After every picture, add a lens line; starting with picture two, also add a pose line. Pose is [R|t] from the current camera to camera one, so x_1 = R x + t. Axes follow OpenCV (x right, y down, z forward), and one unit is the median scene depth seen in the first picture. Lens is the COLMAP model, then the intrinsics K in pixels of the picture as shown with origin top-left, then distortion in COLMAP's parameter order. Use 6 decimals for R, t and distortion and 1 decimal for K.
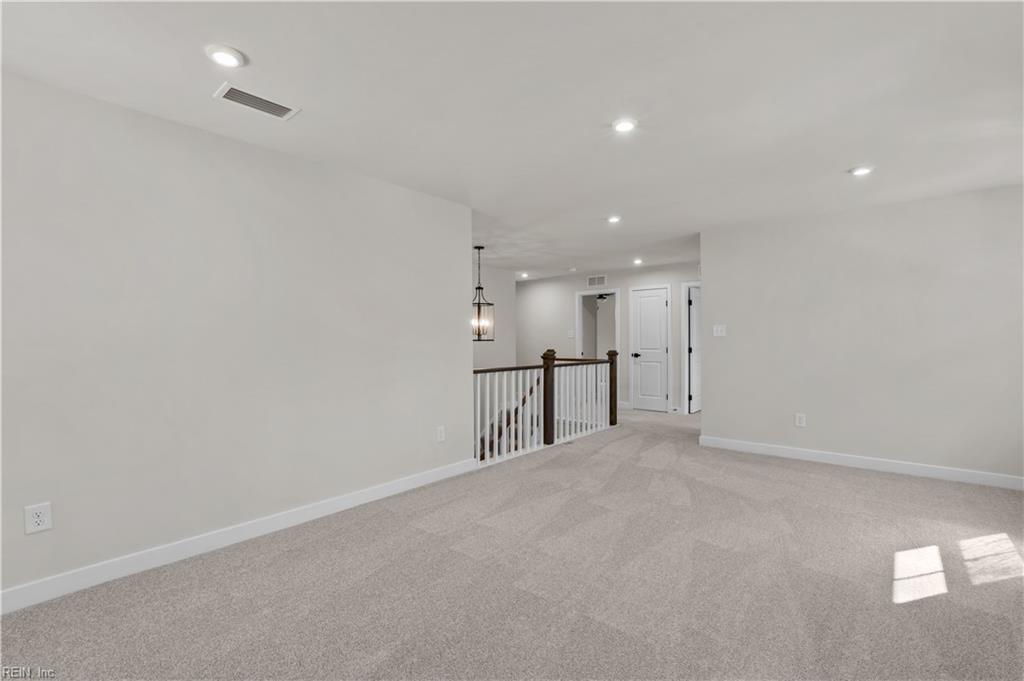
lens RADIAL K [[449.0, 0, 513.7], [0, 449.0, 346.4], [0, 0, 1]] dist [-0.000218, 0.000112]
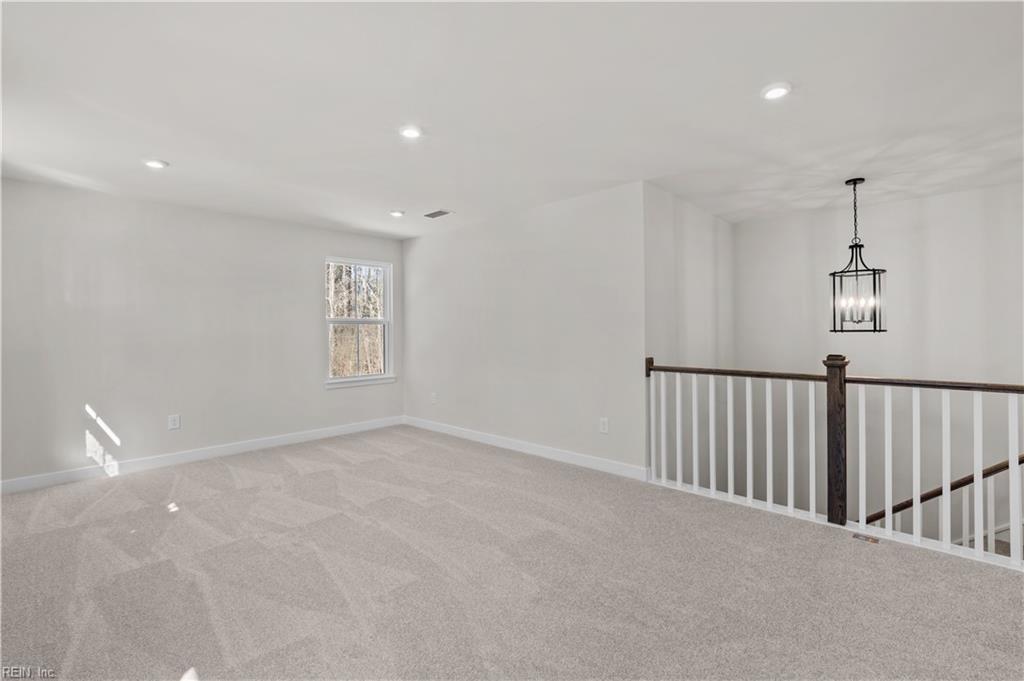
lens RADIAL K [[450.7, 0, 514.0], [0, 450.7, 324.4], [0, 0, 1]] dist [0.002200, -0.000626]
pose [[-0.024318, -0.003736, -0.999697, 0.637720], [-0.006649, 0.999972, -0.003575, -0.019288], [0.999682, 0.006560, -0.024342, 0.619177]]
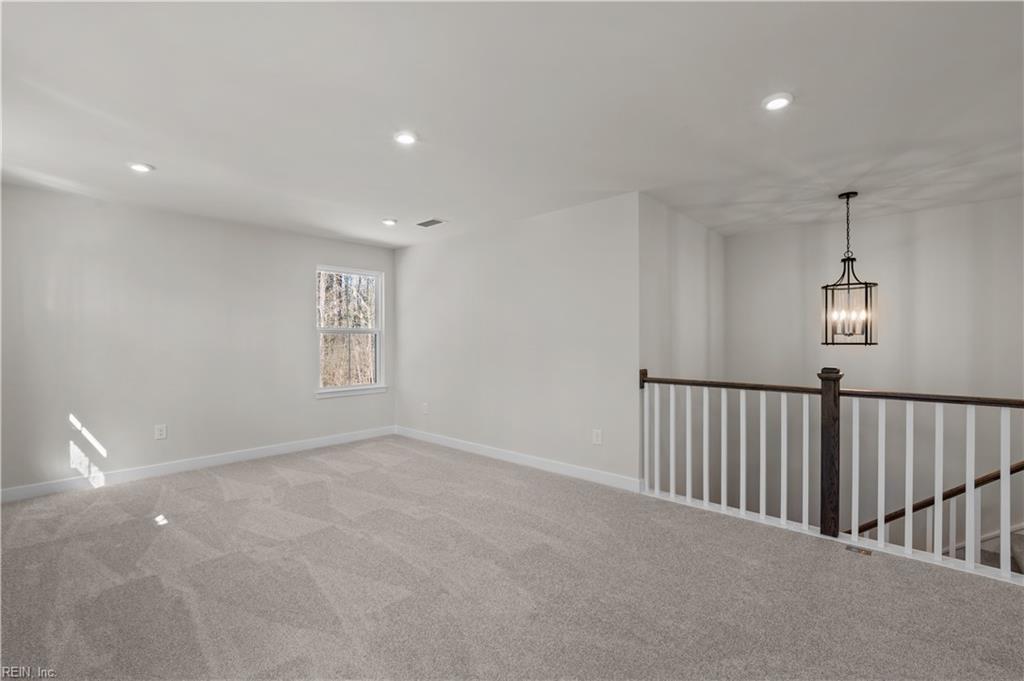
lens RADIAL K [[445.2, 0, 511.5], [0, 445.2, 338.4], [0, 0, 1]] dist [-0.001137, 0.000628]
pose [[-0.004874, 0.004962, -0.999976, 0.623548], [-0.013477, 0.999897, 0.005027, -0.020108], [0.999897, 0.013501, -0.004807, 0.610624]]
